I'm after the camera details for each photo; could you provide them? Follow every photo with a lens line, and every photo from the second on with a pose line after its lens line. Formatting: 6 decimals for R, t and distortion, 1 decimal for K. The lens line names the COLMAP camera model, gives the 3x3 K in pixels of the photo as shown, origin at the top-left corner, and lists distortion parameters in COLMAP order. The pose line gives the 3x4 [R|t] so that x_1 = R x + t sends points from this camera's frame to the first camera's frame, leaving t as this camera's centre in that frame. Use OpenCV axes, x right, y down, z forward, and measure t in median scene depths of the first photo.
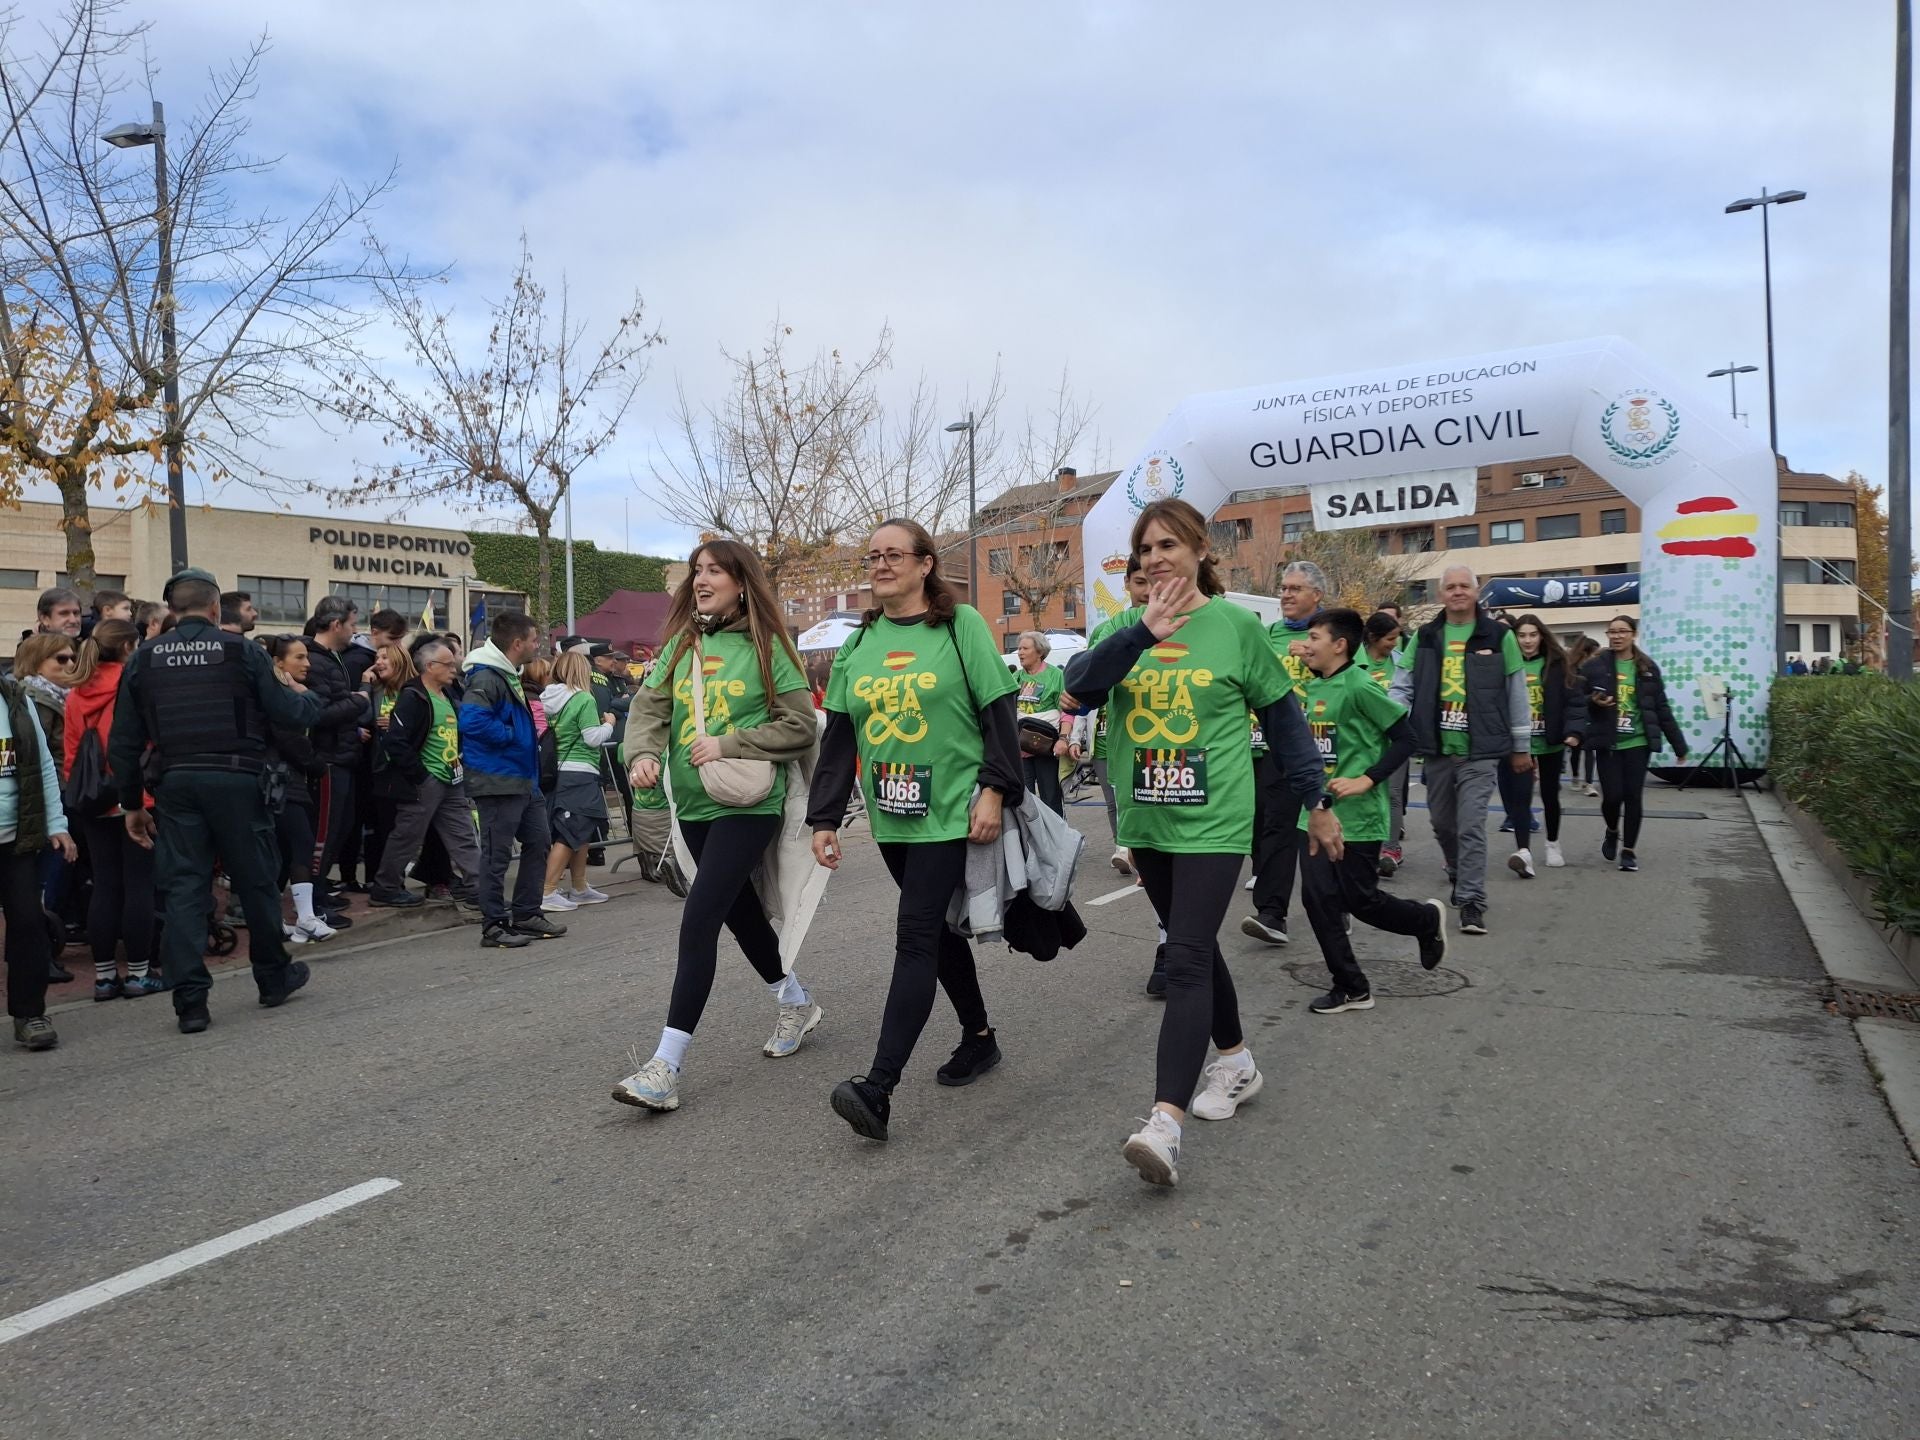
lens RADIAL K [[1403.6, 0, 931.8], [0, 1403.6, 730.7], [0, 0, 1]] dist [0.016769, -0.038870]
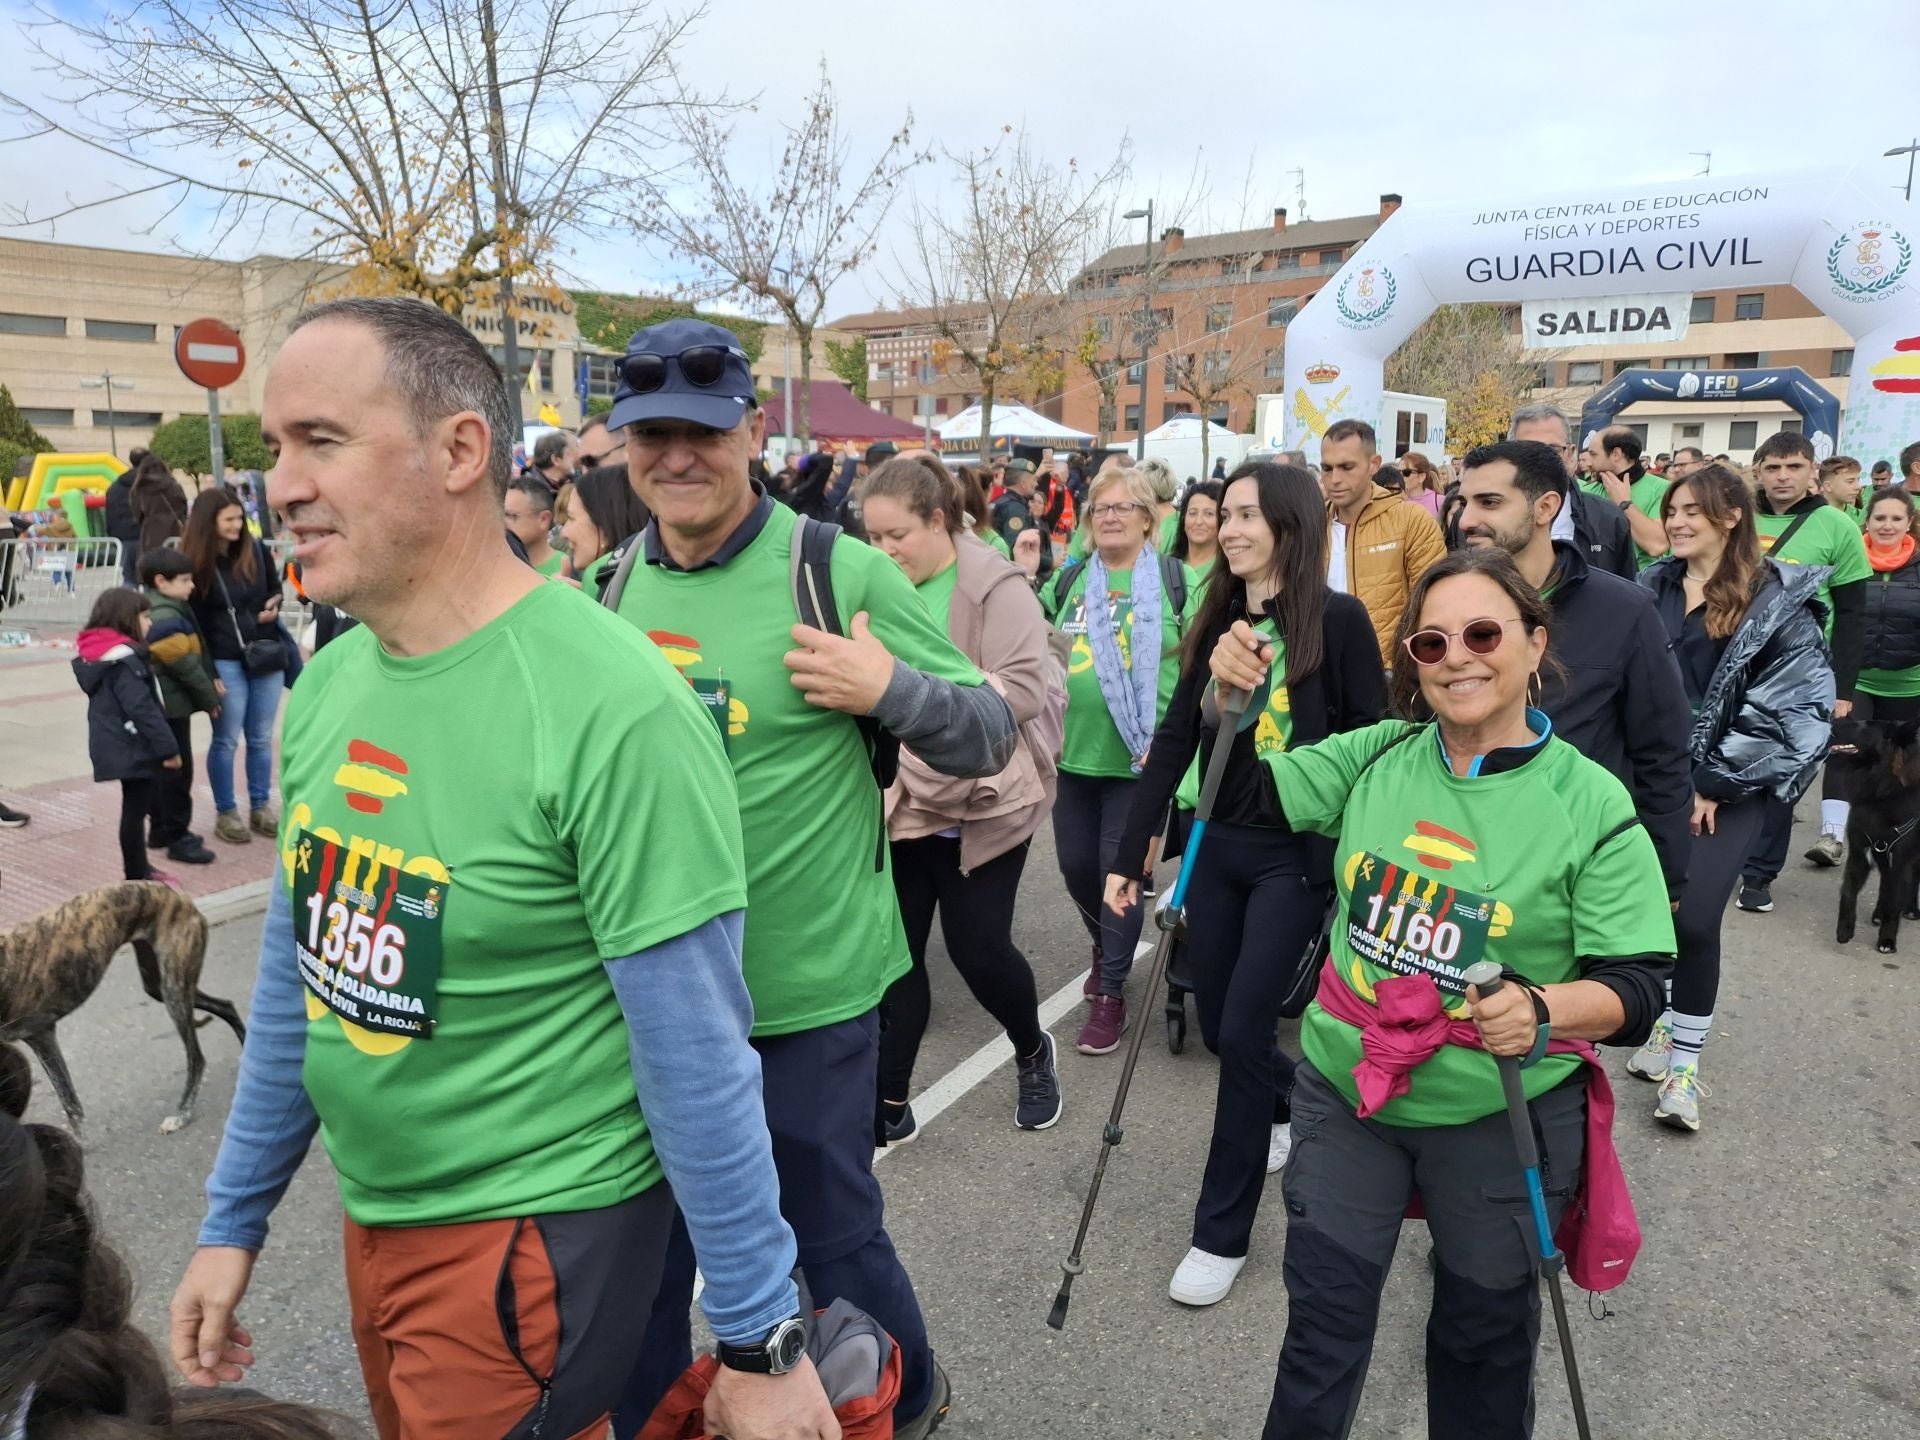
lens RADIAL K [[1403.6, 0, 939.4], [0, 1403.6, 754.2], [0, 0, 1]] dist [0.016769, -0.038870]
pose [[0.998832, 0.033792, -0.034546, -0.125775], [-0.027019, 0.983200, 0.180523, -0.030670], [0.040066, -0.179379, 0.982964, -0.091889]]
